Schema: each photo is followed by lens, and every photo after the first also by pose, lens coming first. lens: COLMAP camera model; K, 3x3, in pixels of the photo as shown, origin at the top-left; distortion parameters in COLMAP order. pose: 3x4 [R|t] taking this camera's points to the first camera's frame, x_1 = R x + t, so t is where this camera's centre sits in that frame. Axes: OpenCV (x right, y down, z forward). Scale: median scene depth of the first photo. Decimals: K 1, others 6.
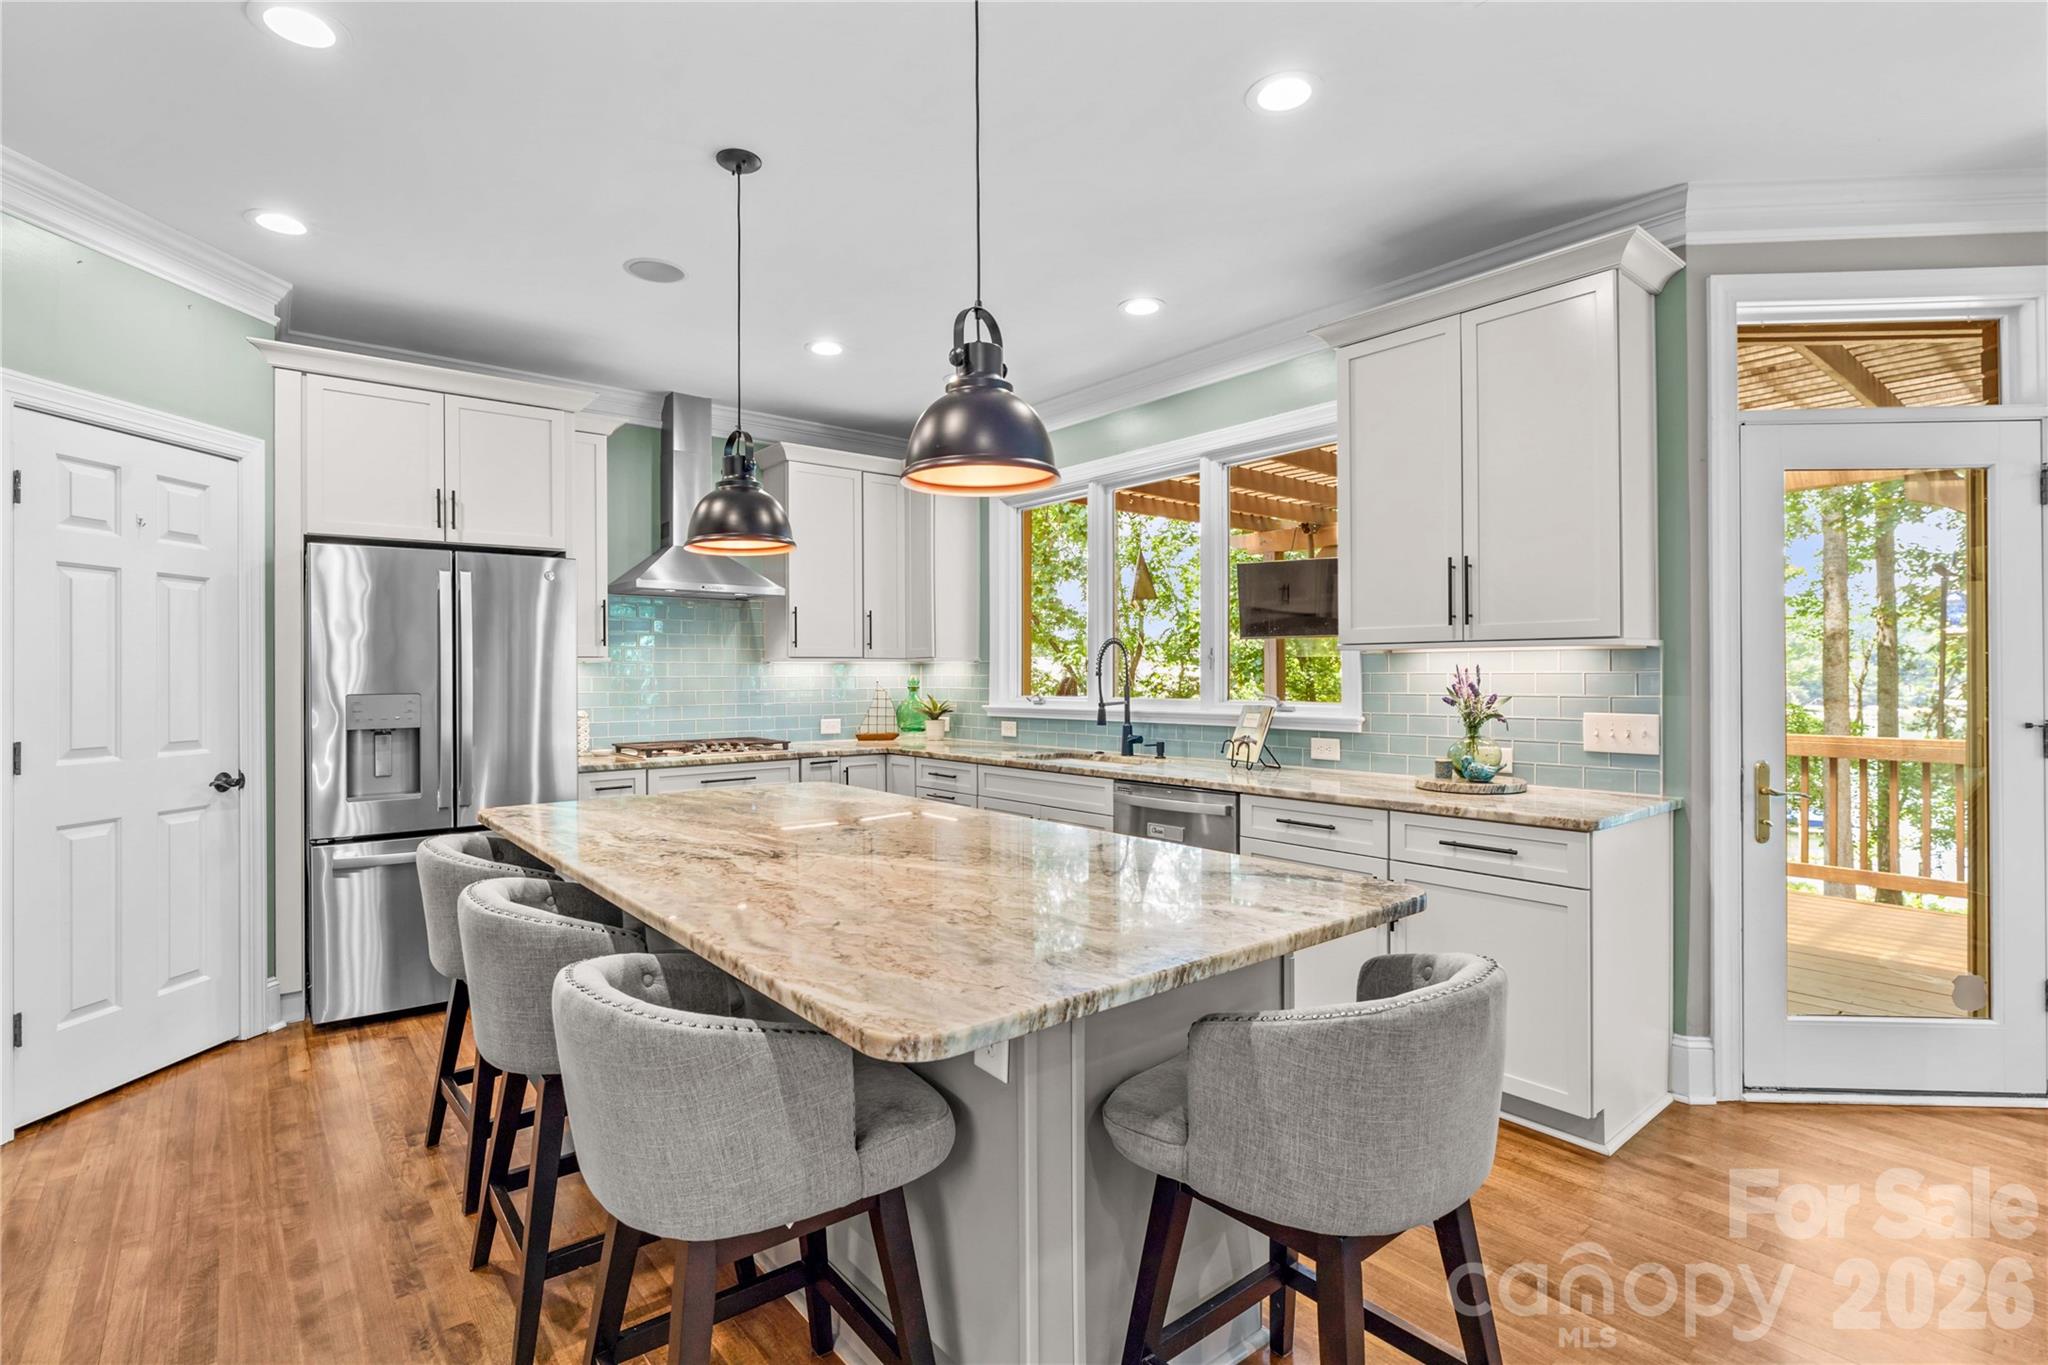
lens RADIAL K [[969.4, 0, 1026.3], [0, 969.4, 673.1], [0, 0, 1]] dist [-0.004902, 0.000495]
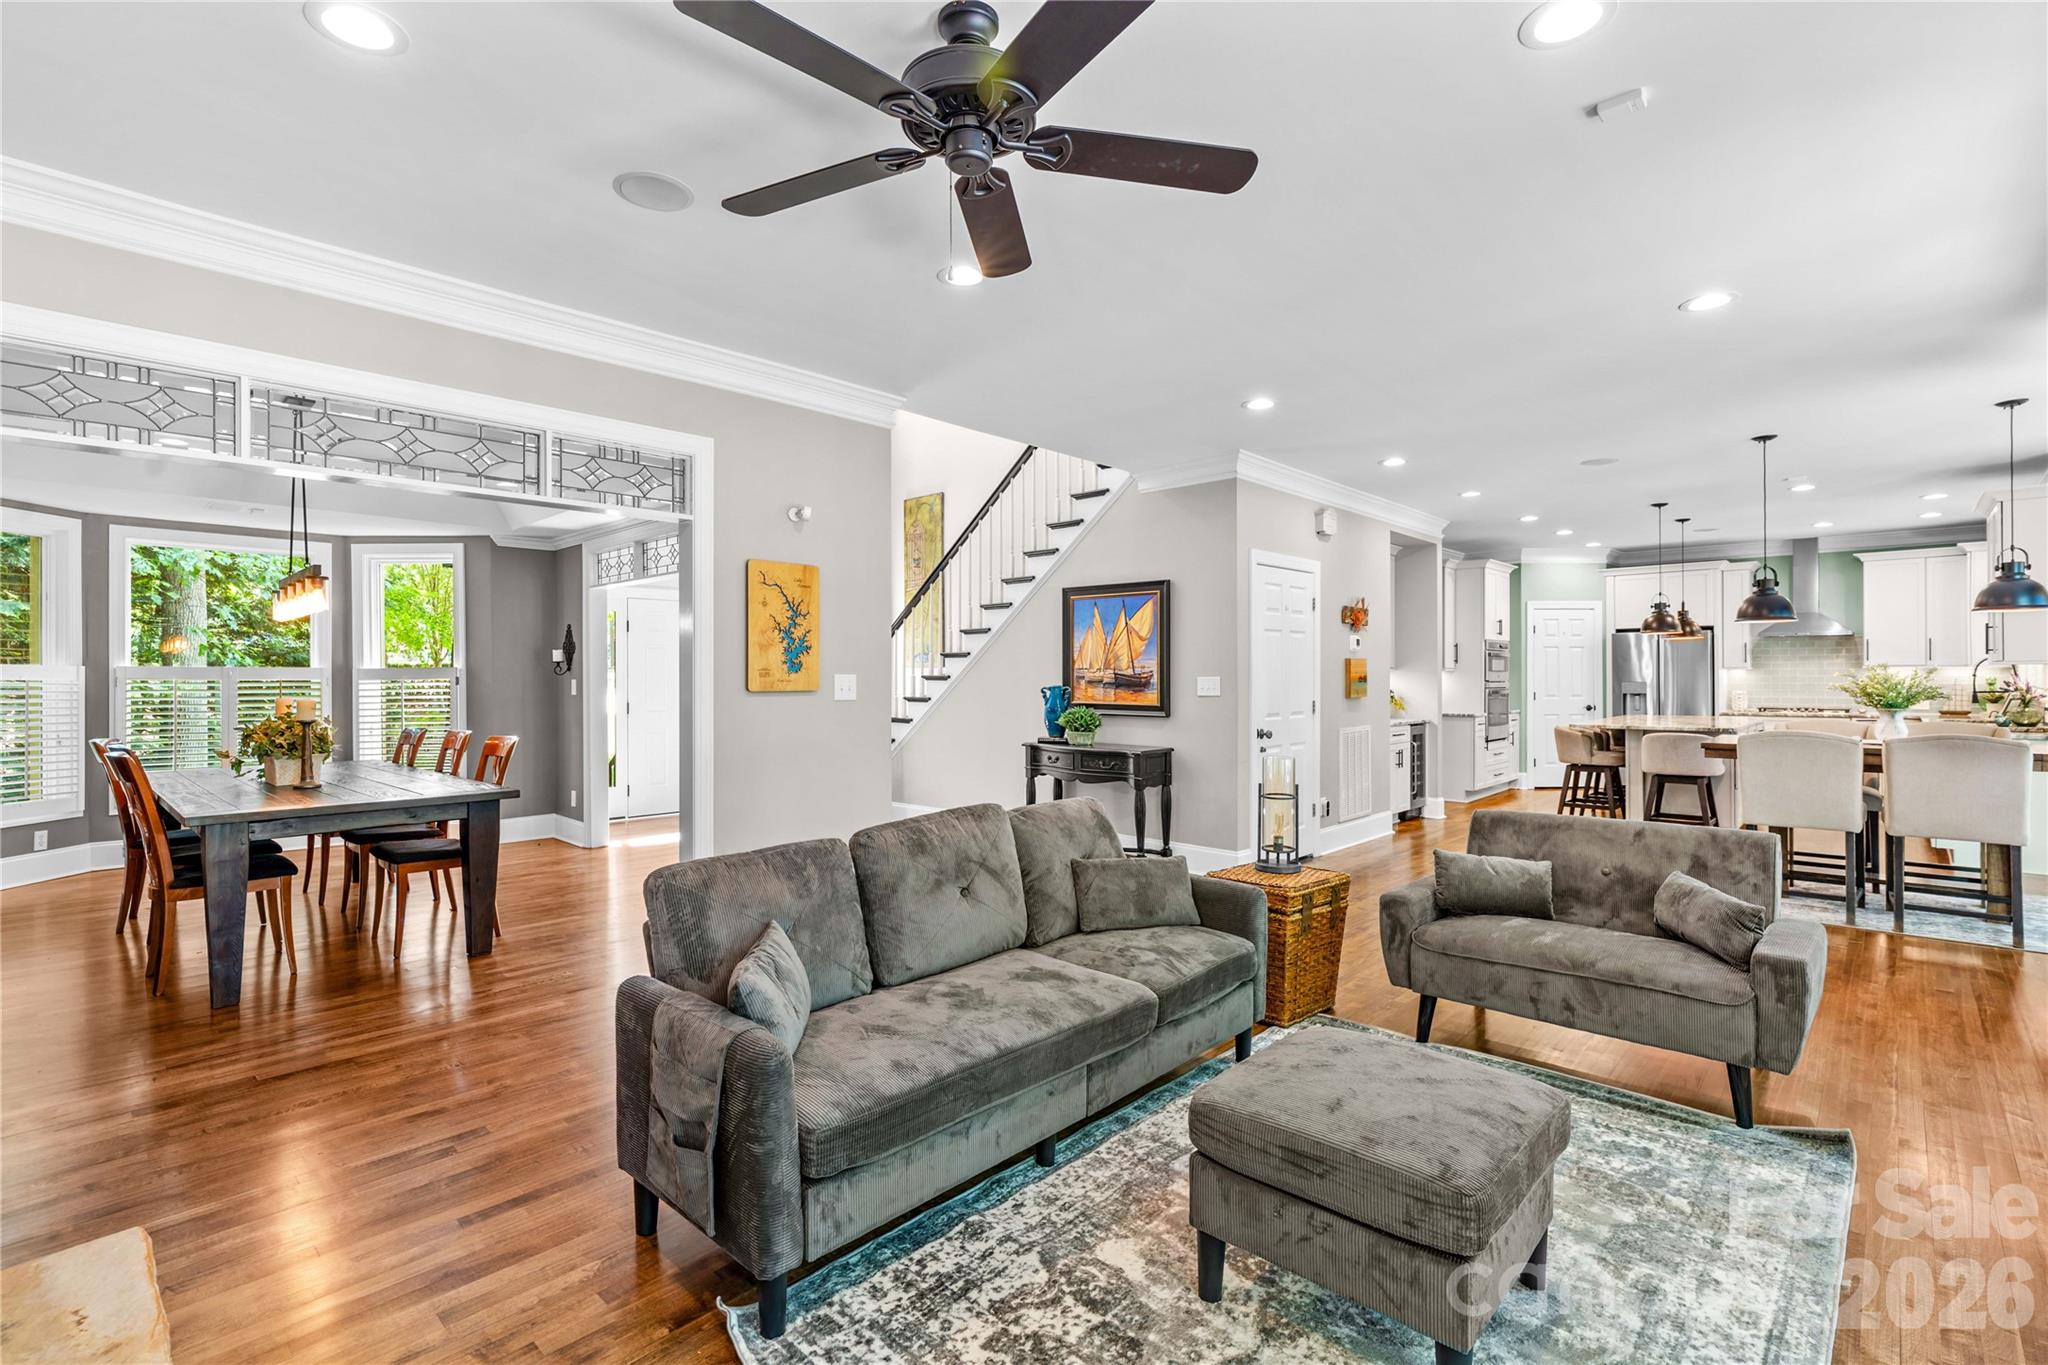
lens RADIAL K [[968.3, 0, 995.9], [0, 968.3, 679.2], [0, 0, 1]] dist [-0.002708, -0.000013]
pose [[0.123238, 0.004678, -0.992366, 2.027757], [0.004676, 0.999975, 0.005295, -0.010950], [0.992366, -0.005292, 0.123213, -1.308841]]
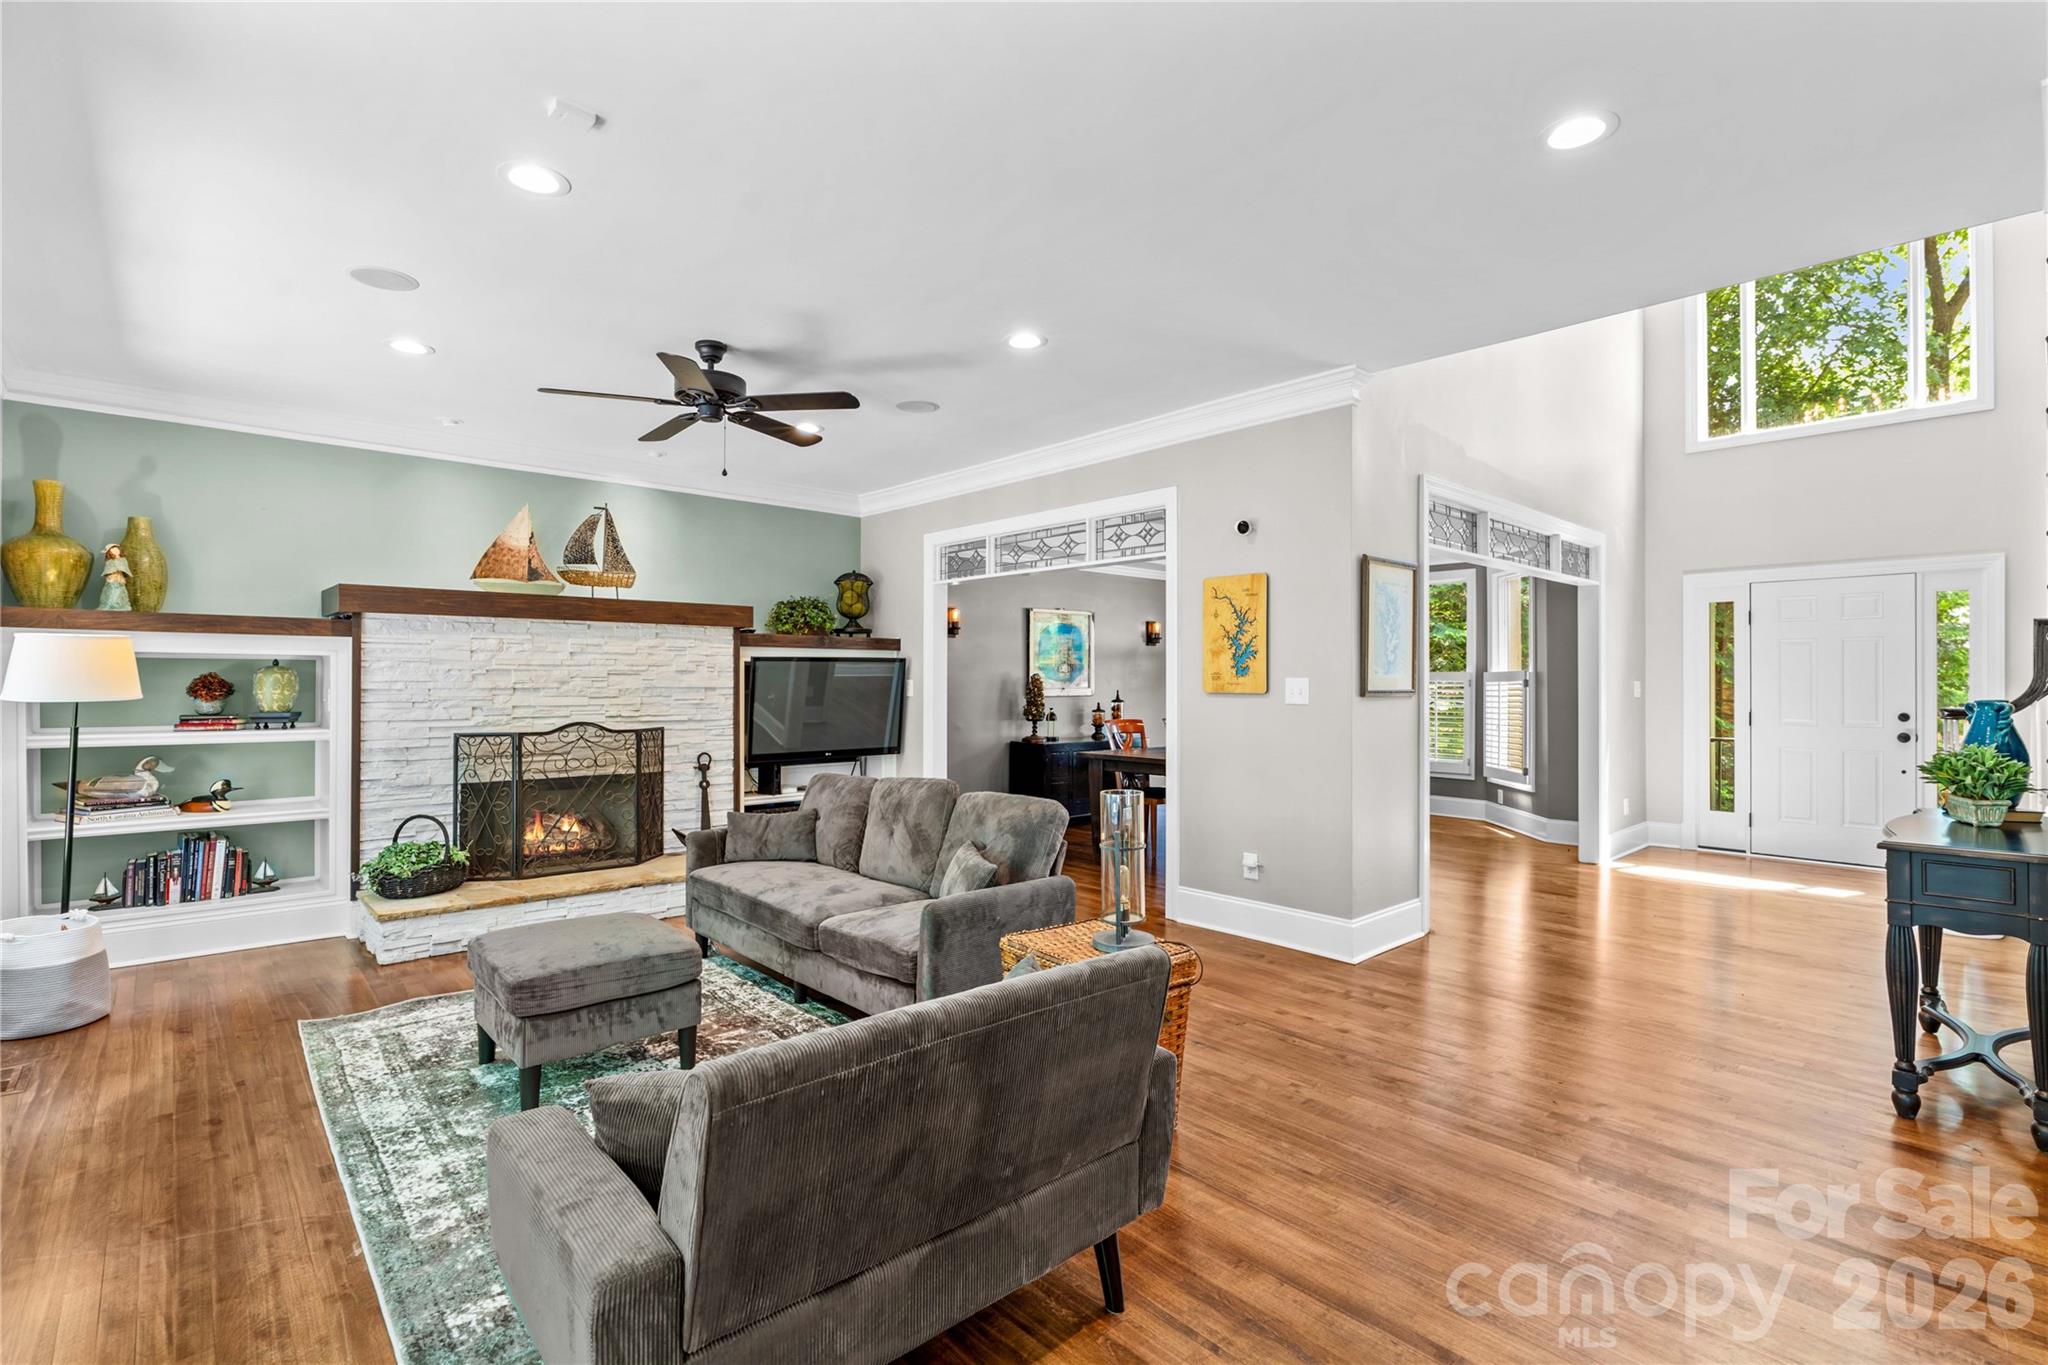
lens RADIAL K [[939.7, 0, 1016.3], [0, 939.7, 683.5], [0, 0, 1]] dist [-0.006266, 0.000562]
pose [[-0.999037, 0.004175, -0.043677, 1.089070], [0.004122, 0.999991, 0.001295, -0.006726], [0.043682, 0.001113, -0.999045, -0.073338]]
